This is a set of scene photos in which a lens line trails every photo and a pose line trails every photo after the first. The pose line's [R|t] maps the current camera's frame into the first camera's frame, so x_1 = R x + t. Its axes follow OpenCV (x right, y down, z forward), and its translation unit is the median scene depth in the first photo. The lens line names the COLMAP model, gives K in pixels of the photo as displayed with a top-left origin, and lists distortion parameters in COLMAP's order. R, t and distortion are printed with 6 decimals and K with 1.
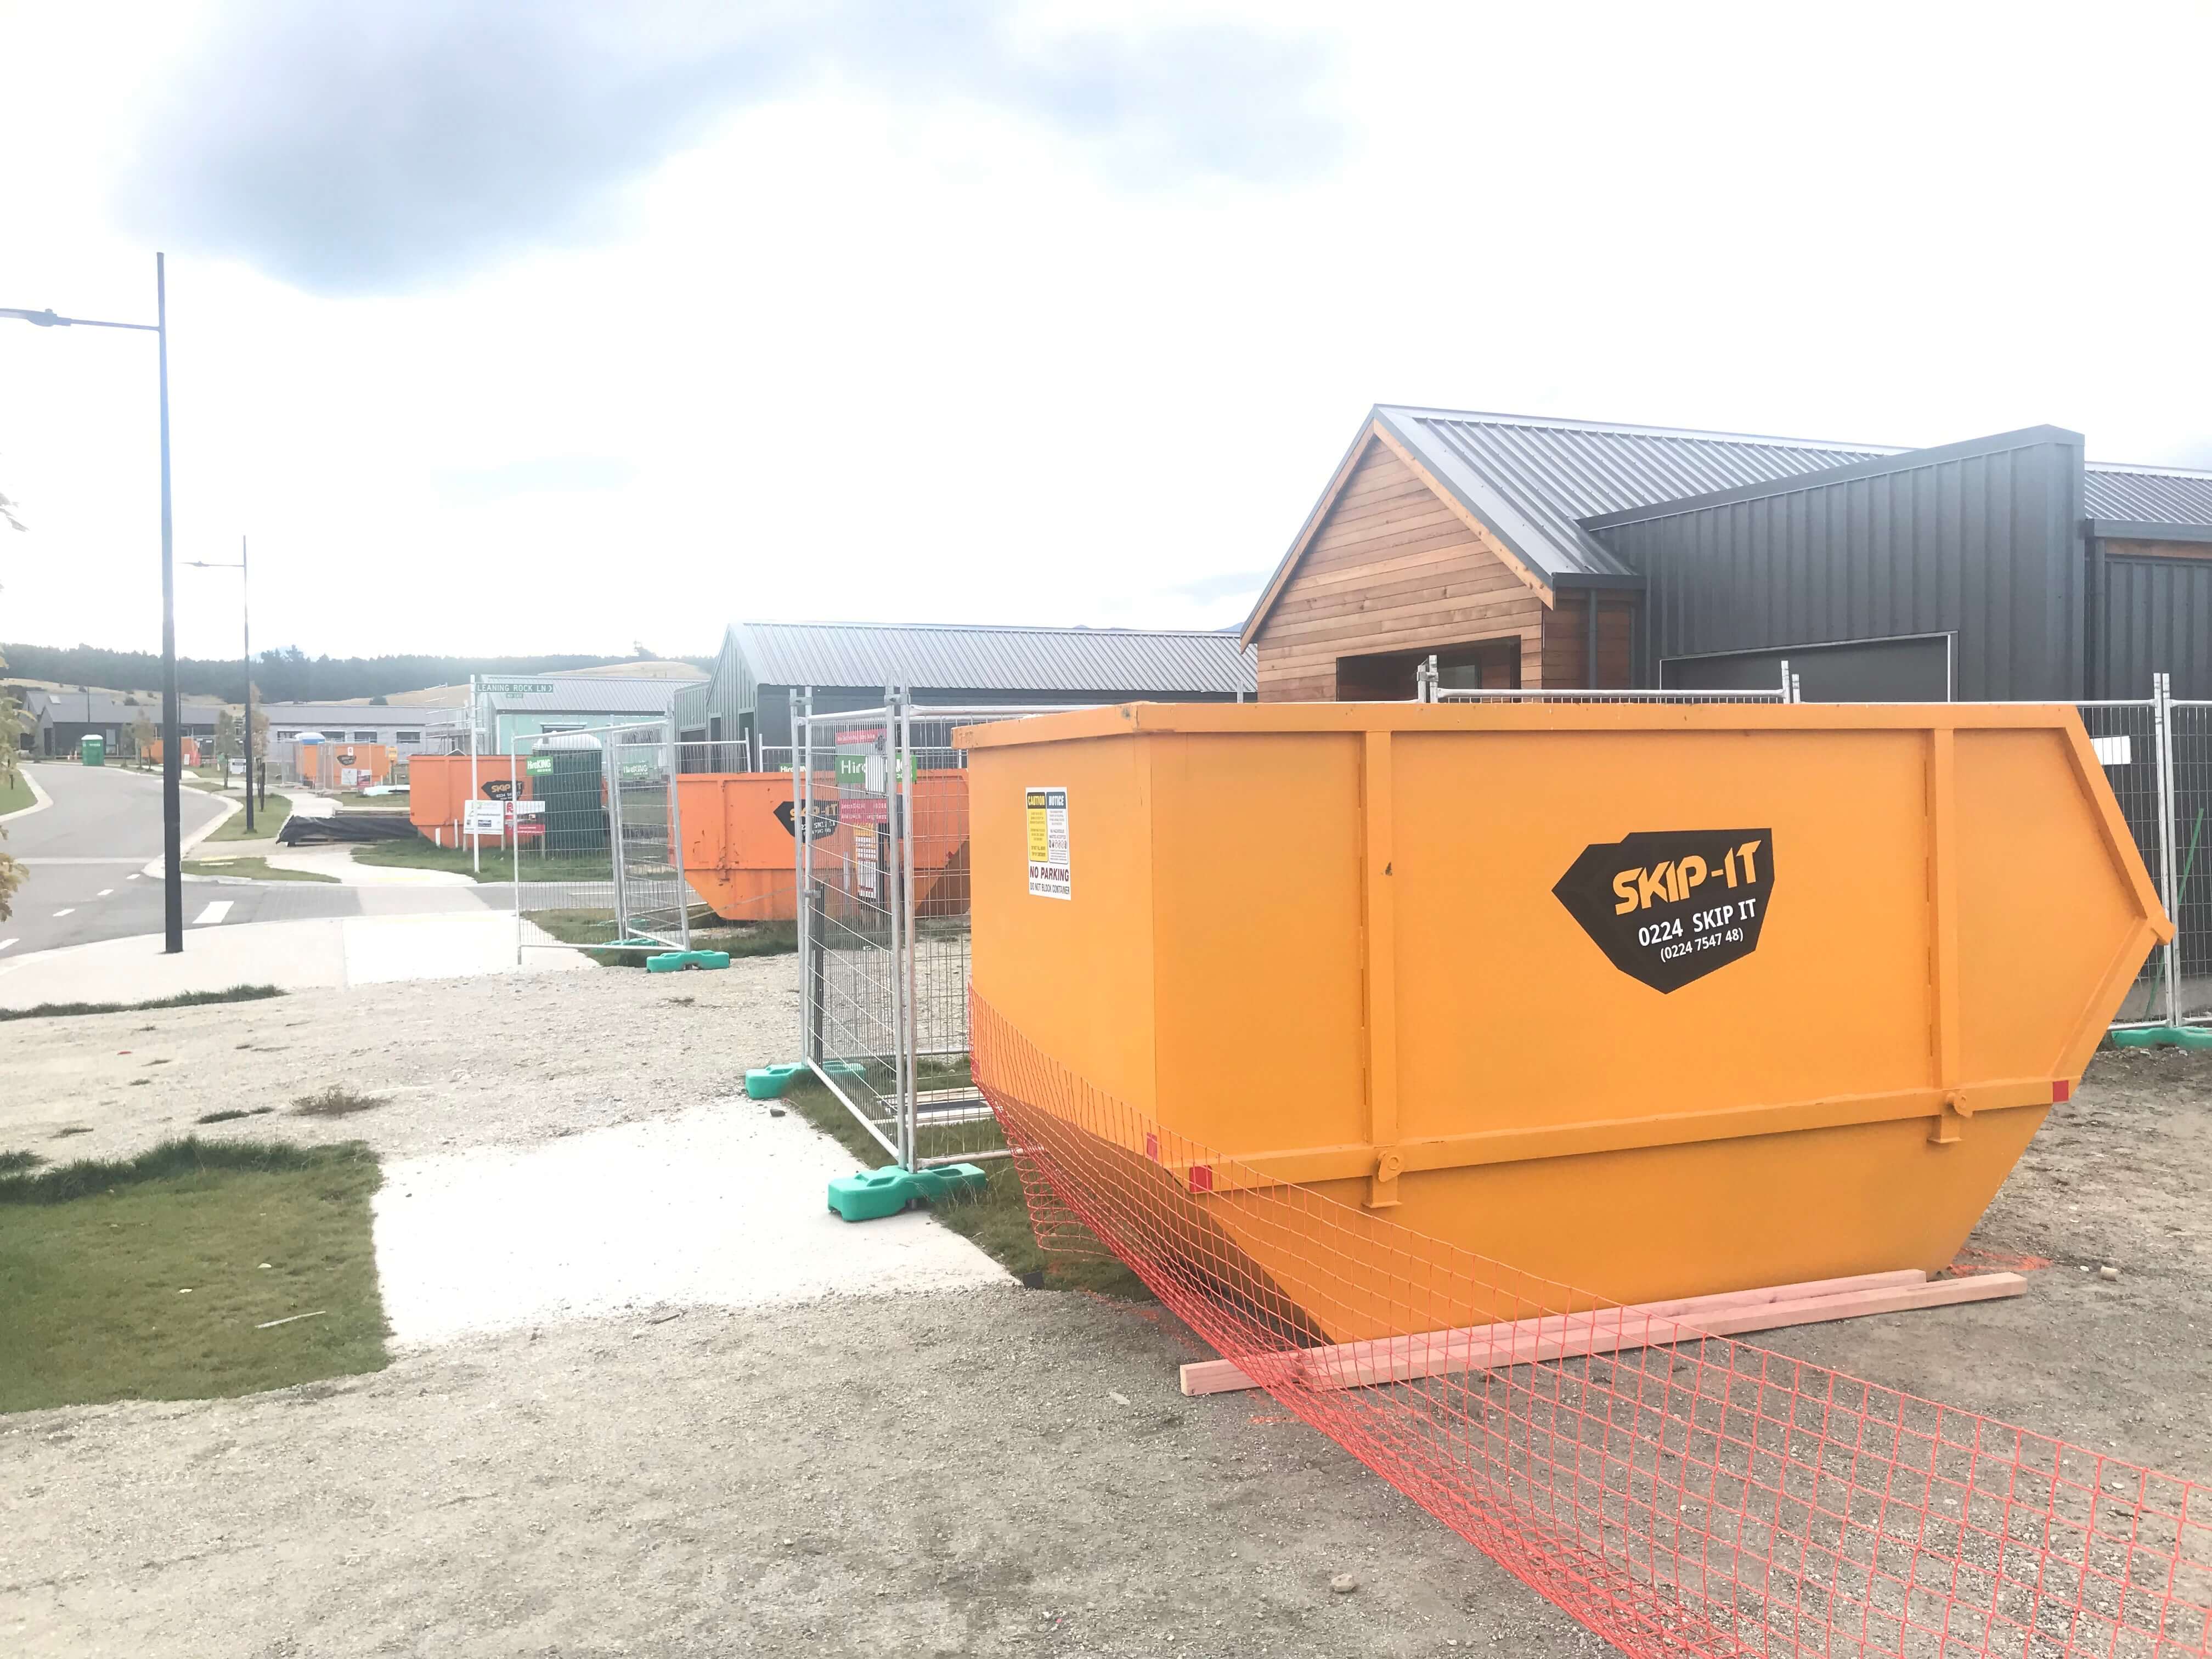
lens RADIAL K [[1897.5, 0, 1103.1], [0, 1897.5, 812.9], [0, 0, 1]] dist [0.017121, -0.018526]
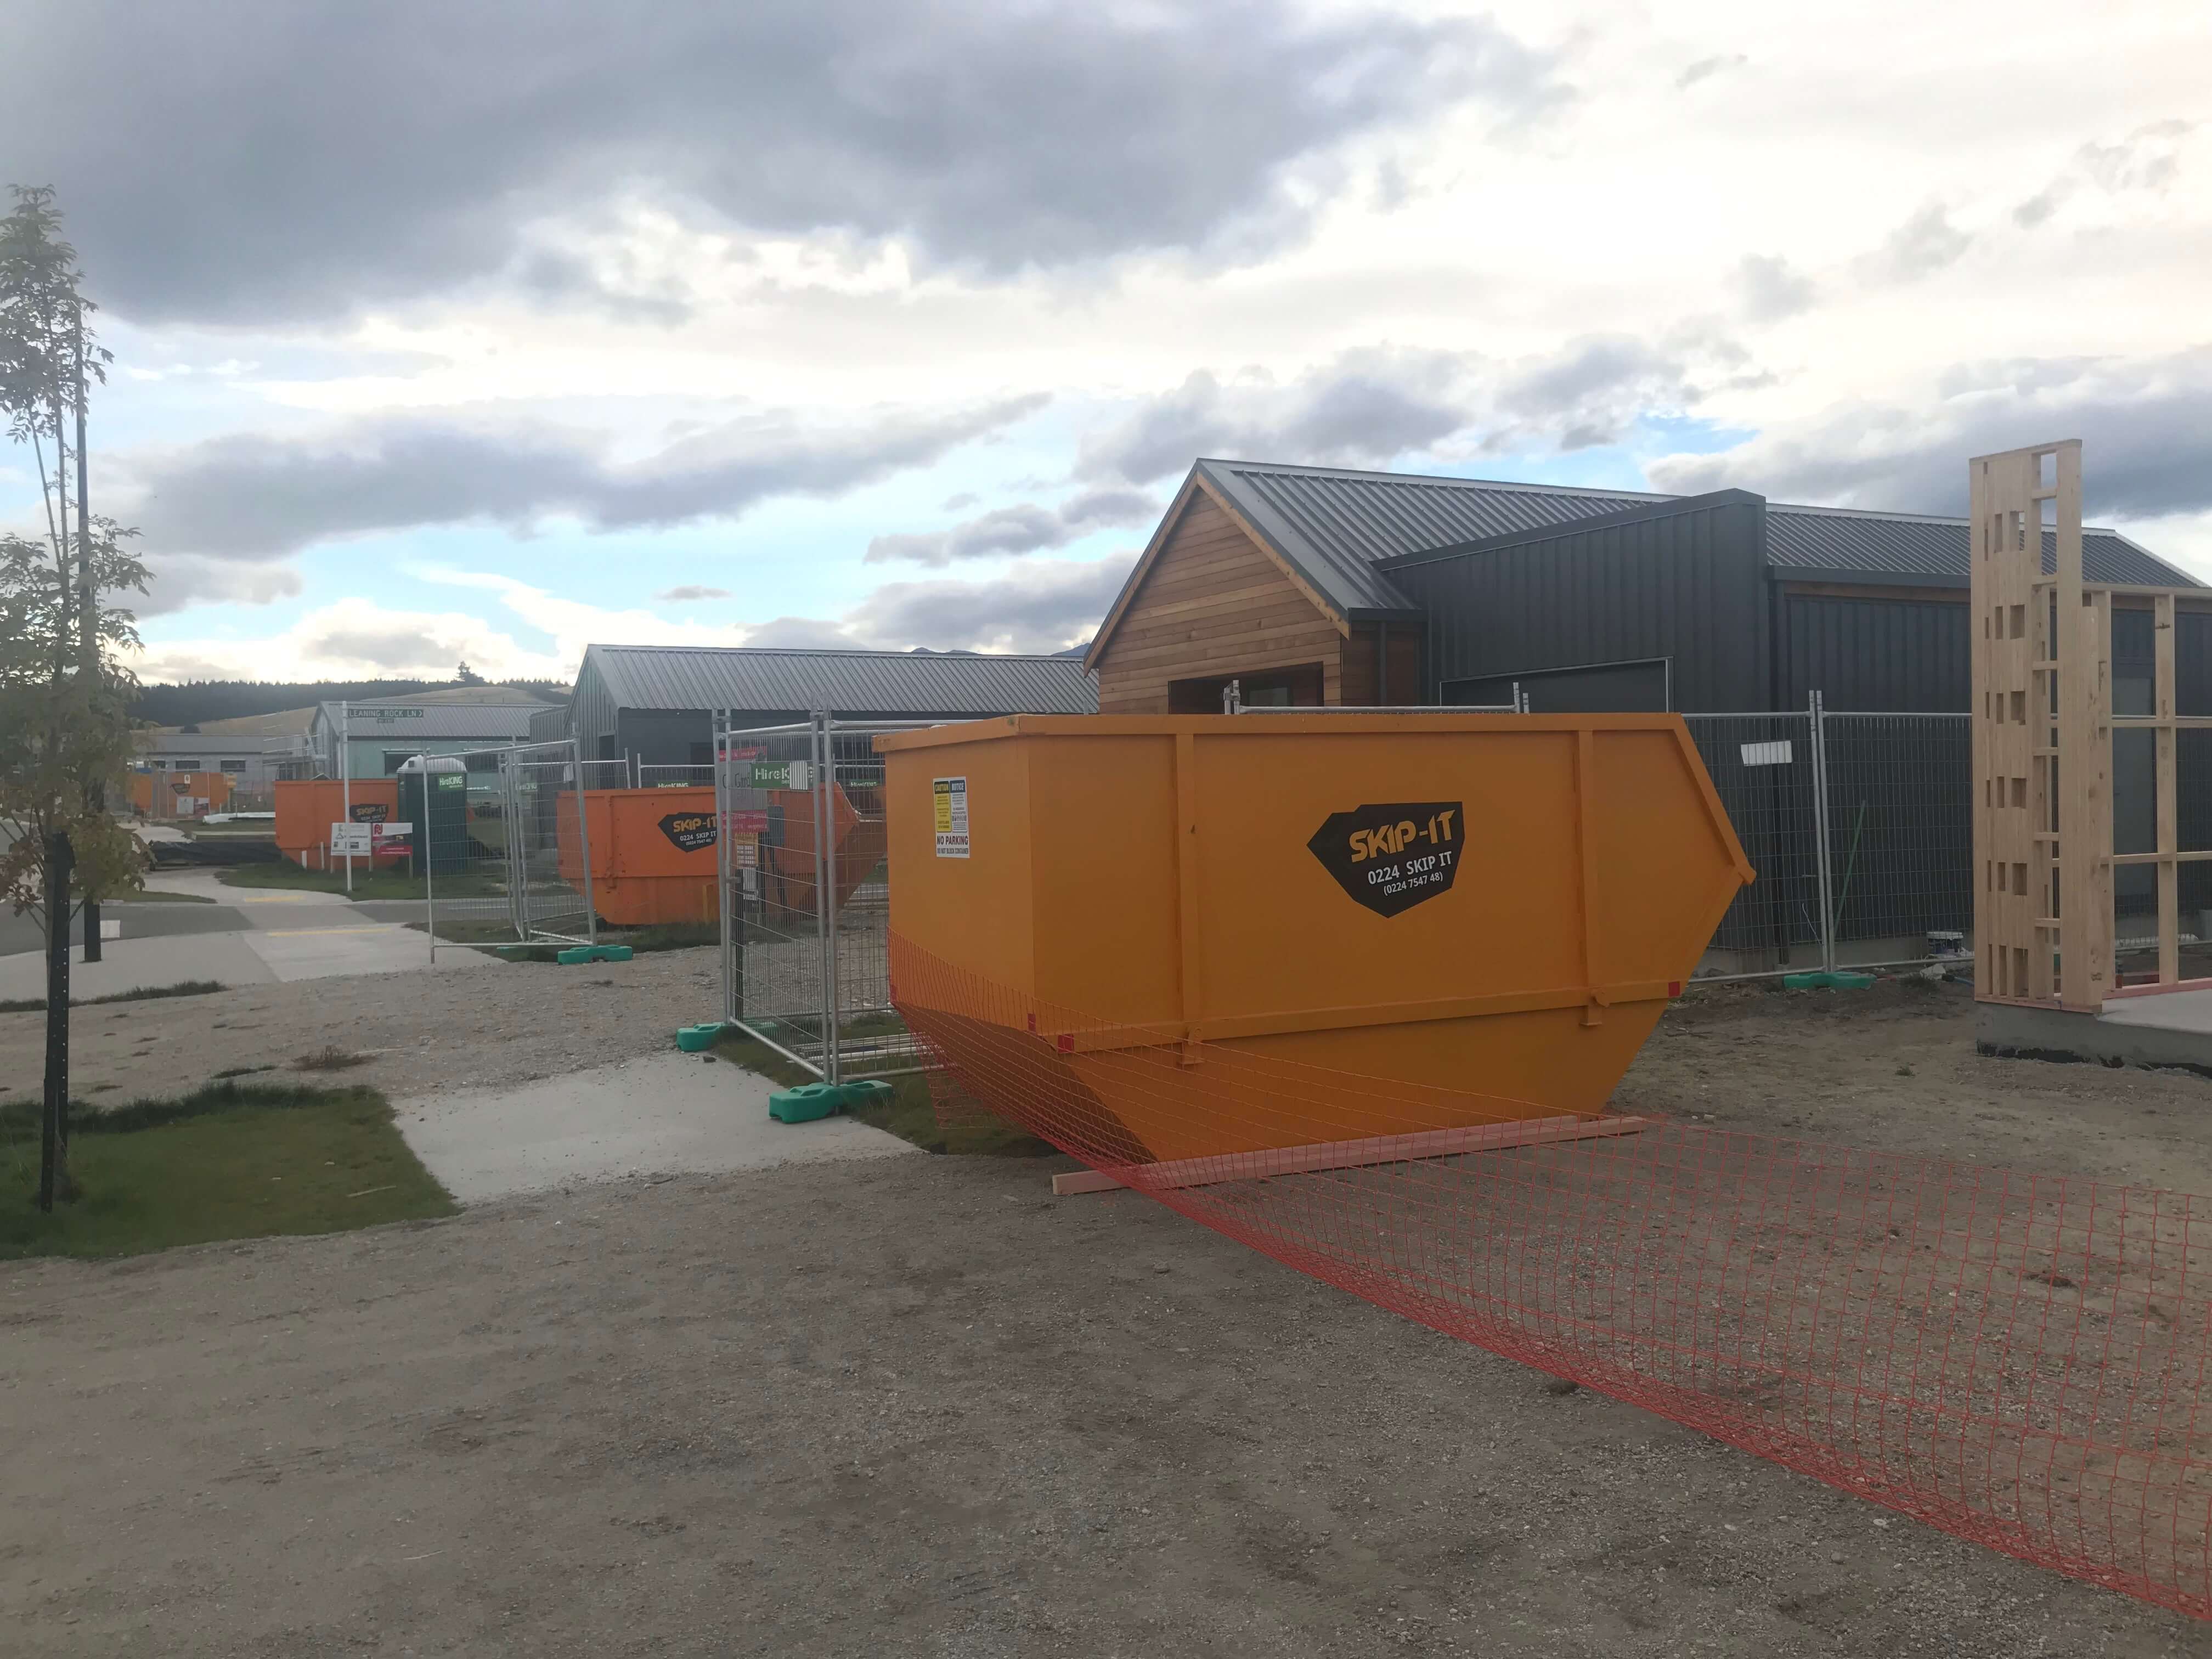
lens RADIAL K [[1897.5, 0, 1106.2], [0, 1897.5, 837.2], [0, 0, 1]] dist [0.017121, -0.018526]
pose [[0.996330, -0.012211, 0.084717, -0.023829], [0.012129, 0.999925, 0.001484, 0.020803], [-0.084728, -0.000451, 0.996404, -0.276217]]
